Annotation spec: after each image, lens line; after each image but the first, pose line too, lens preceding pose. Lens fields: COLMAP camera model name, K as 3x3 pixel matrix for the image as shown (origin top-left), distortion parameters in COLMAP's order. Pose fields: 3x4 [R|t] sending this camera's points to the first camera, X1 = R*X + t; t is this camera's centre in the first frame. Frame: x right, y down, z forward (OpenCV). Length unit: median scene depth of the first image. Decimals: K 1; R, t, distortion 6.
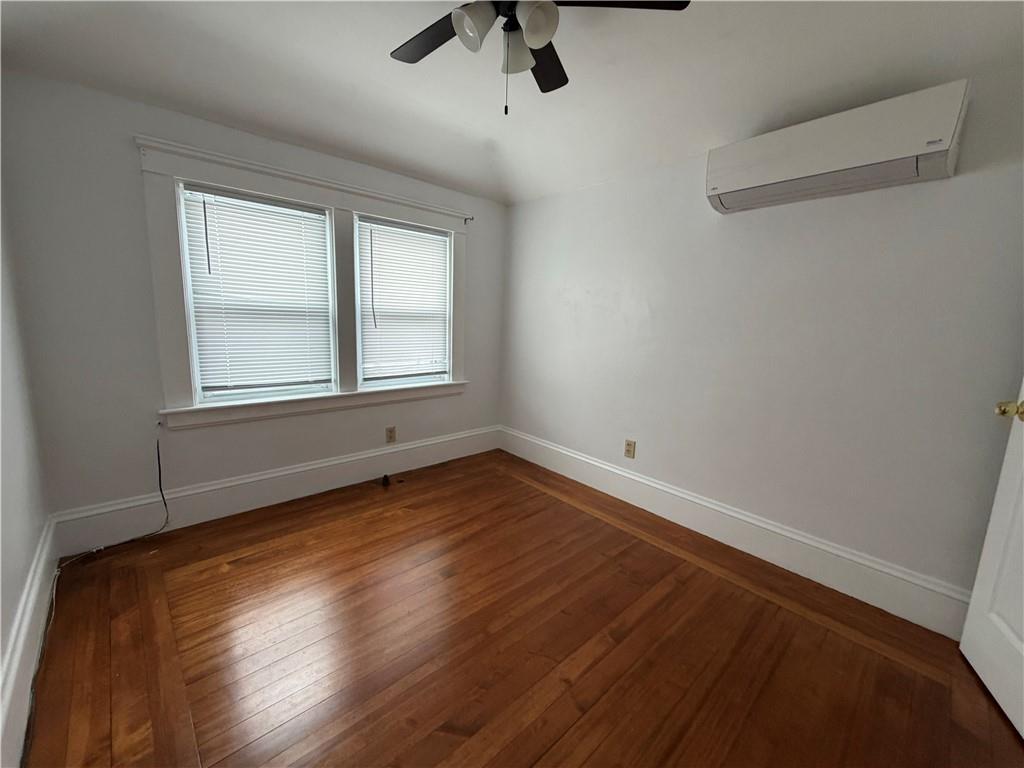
lens RADIAL K [[406.8, 0, 509.9], [0, 406.8, 384.0], [0, 0, 1]] dist [0.000190, -0.000438]
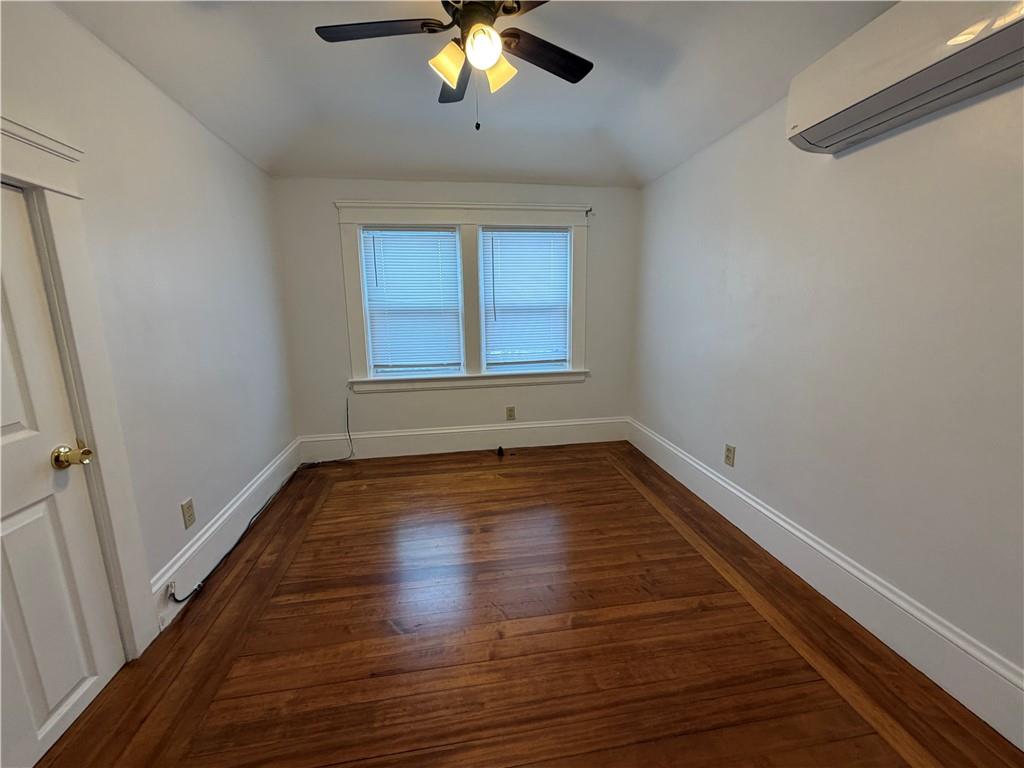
lens RADIAL K [[406.8, 0, 509.9], [0, 406.8, 384.0], [0, 0, 1]] dist [0.000190, -0.000438]
pose [[0.835479, 0.055272, -0.546736, 0.374774], [-0.044231, 0.998465, 0.033351, 0.003902], [0.547740, -0.003681, 0.836641, 0.042110]]
